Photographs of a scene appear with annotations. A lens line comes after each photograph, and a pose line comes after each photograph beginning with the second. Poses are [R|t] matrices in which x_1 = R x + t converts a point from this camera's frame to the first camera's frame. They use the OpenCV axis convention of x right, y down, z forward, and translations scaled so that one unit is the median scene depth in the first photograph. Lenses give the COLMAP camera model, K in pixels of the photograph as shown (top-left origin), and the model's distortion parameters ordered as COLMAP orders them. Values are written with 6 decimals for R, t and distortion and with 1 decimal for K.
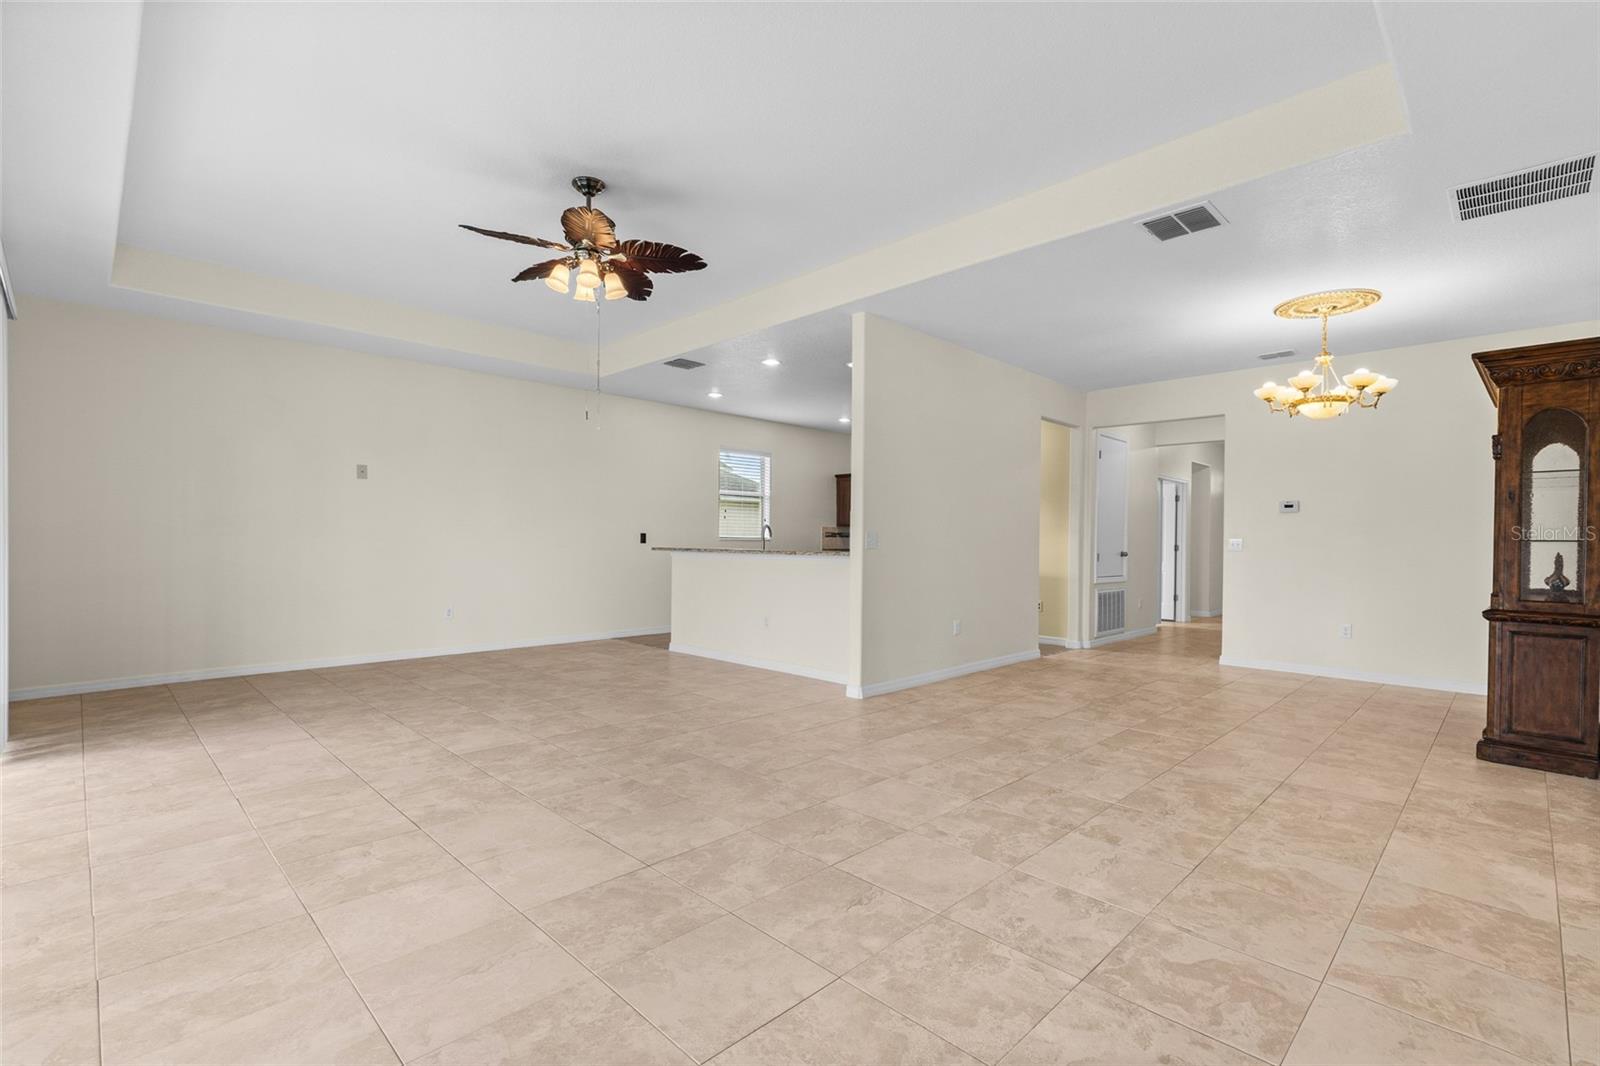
lens RADIAL K [[723.5, 0, 814.2], [0, 723.5, 553.1], [0, 0, 1]] dist [0.003022, -0.000123]
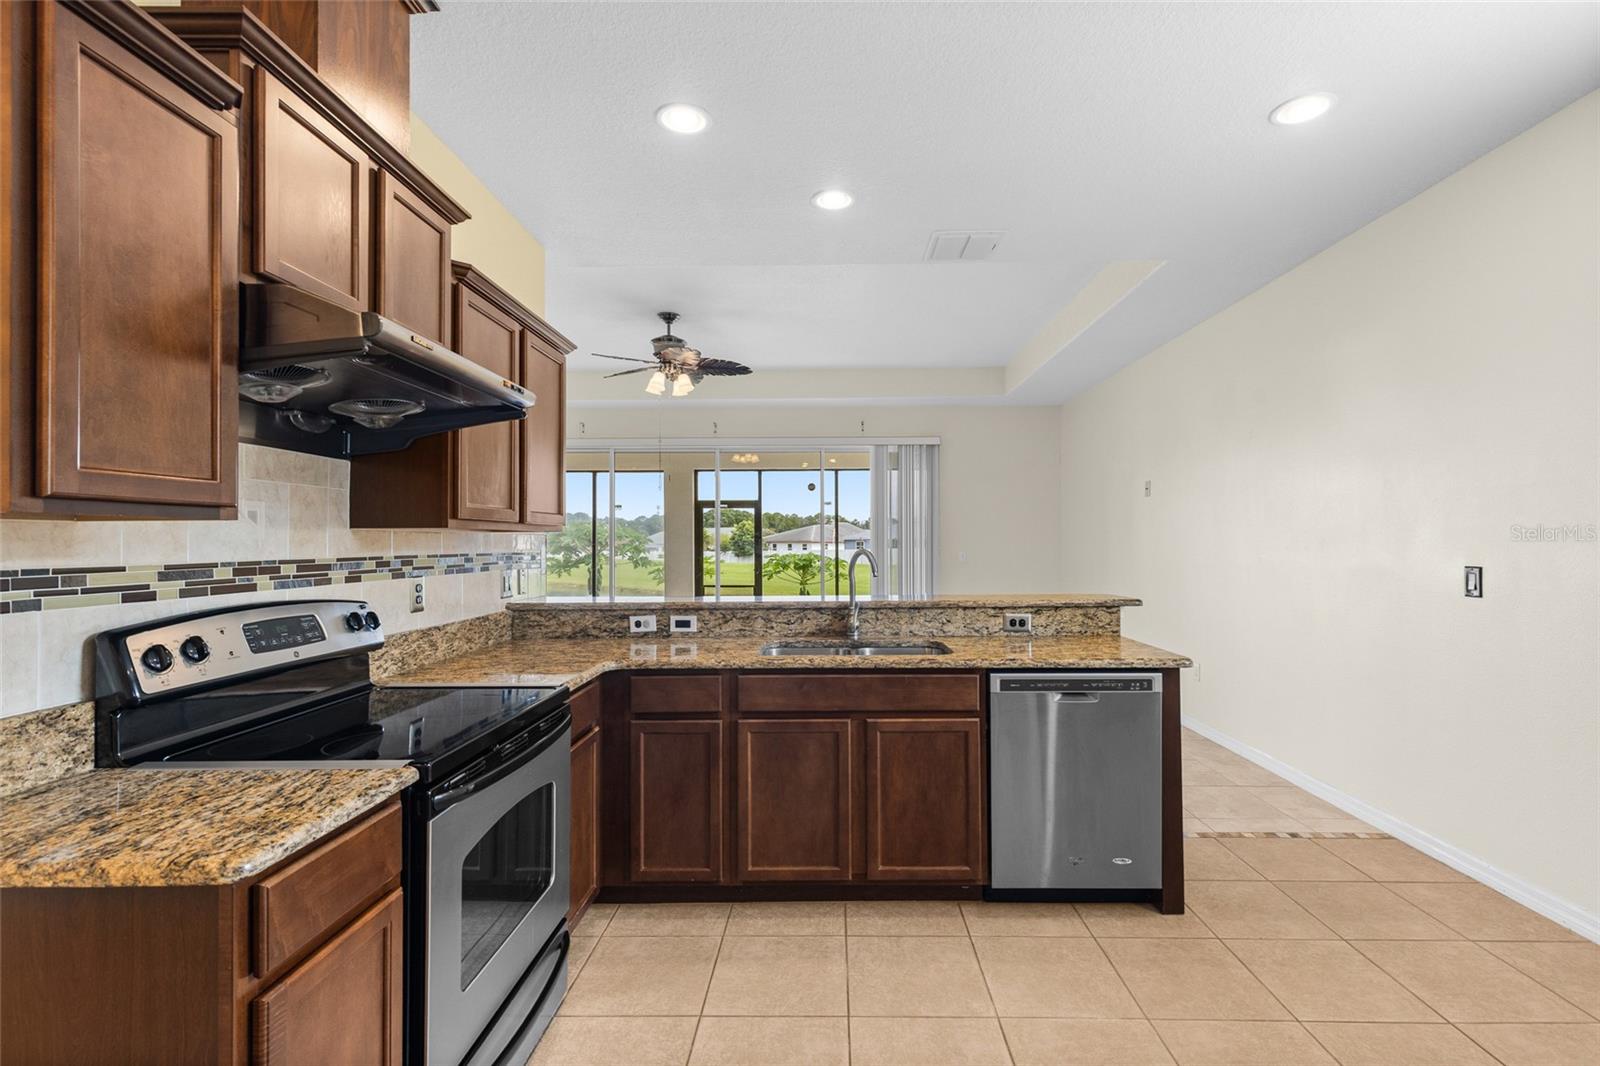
lens RADIAL K [[723.2, 0, 819.7], [0, 723.2, 533.8], [0, 0, 1]] dist [0.000147, -0.000336]
pose [[-0.725434, -0.011729, -0.688192, 0.451721], [-0.012288, 0.999916, -0.004089, -0.080688], [0.688182, 0.005490, -0.725517, 2.262643]]
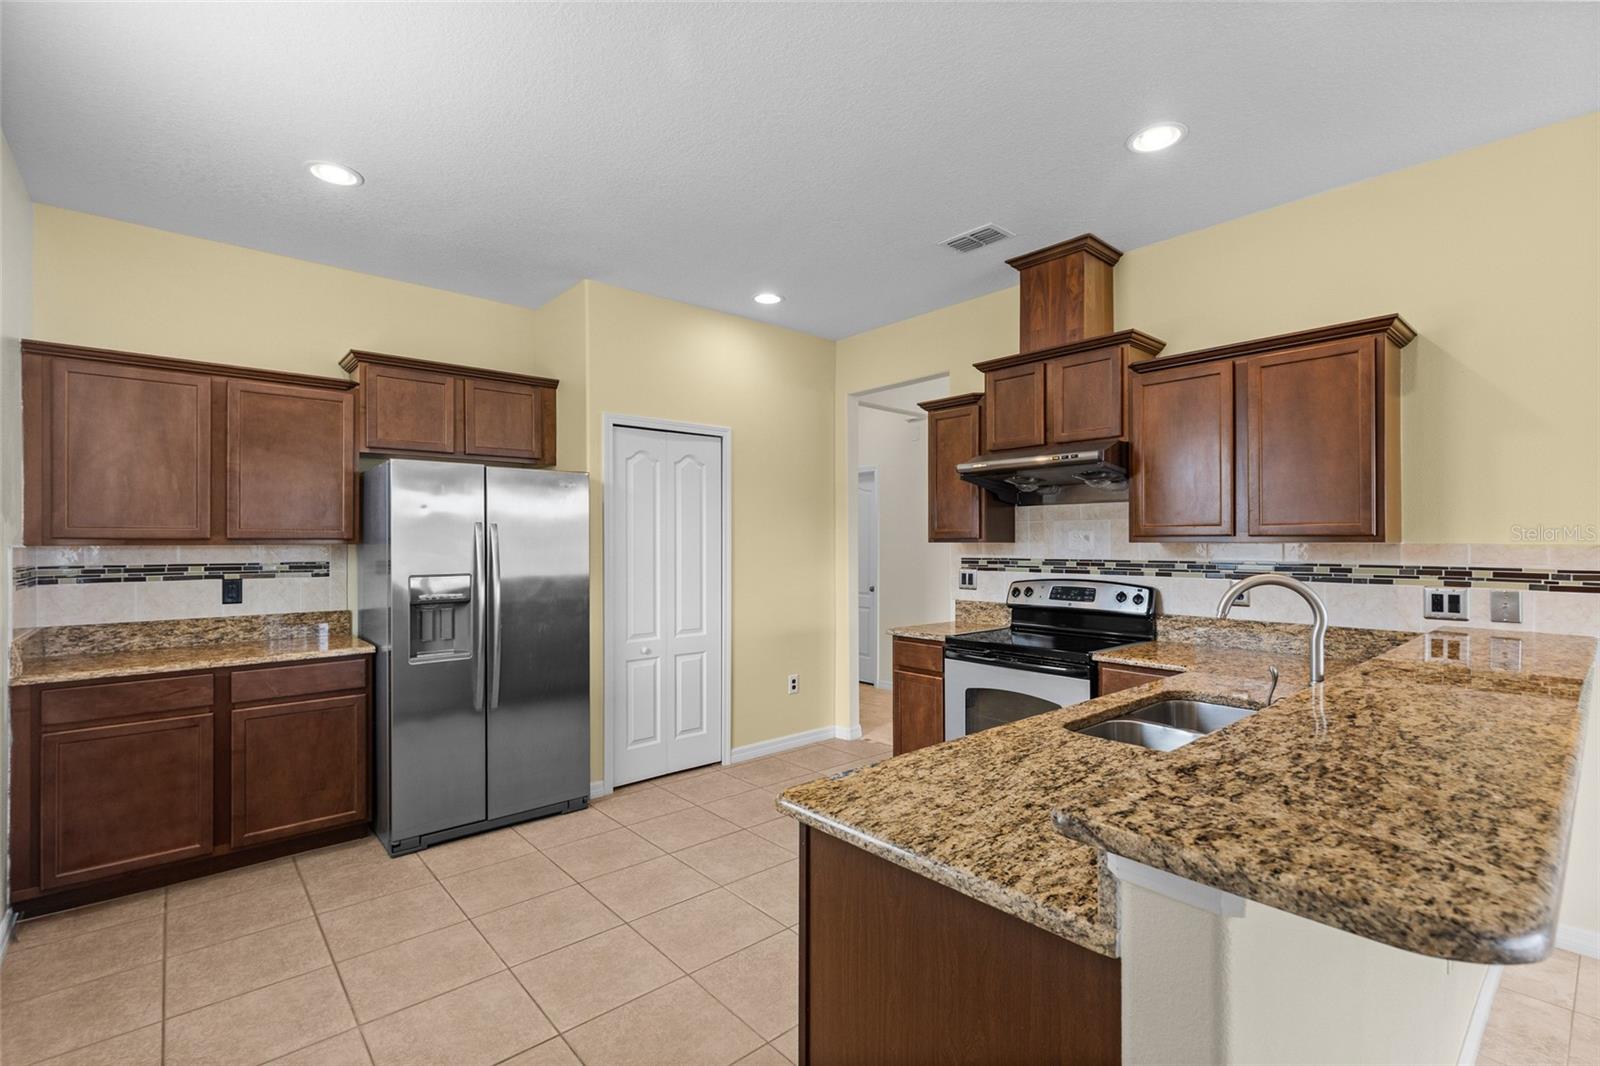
lens RADIAL K [[723.1, 0, 807.1], [0, 723.1, 533.5], [0, 0, 1]] dist [0.002356, 0.000401]
pose [[0.072120, 0.003125, 0.997391, -0.572437], [0.016598, 0.999853, -0.004333, -0.096832], [-0.997258, 0.016867, 0.072058, 1.984446]]
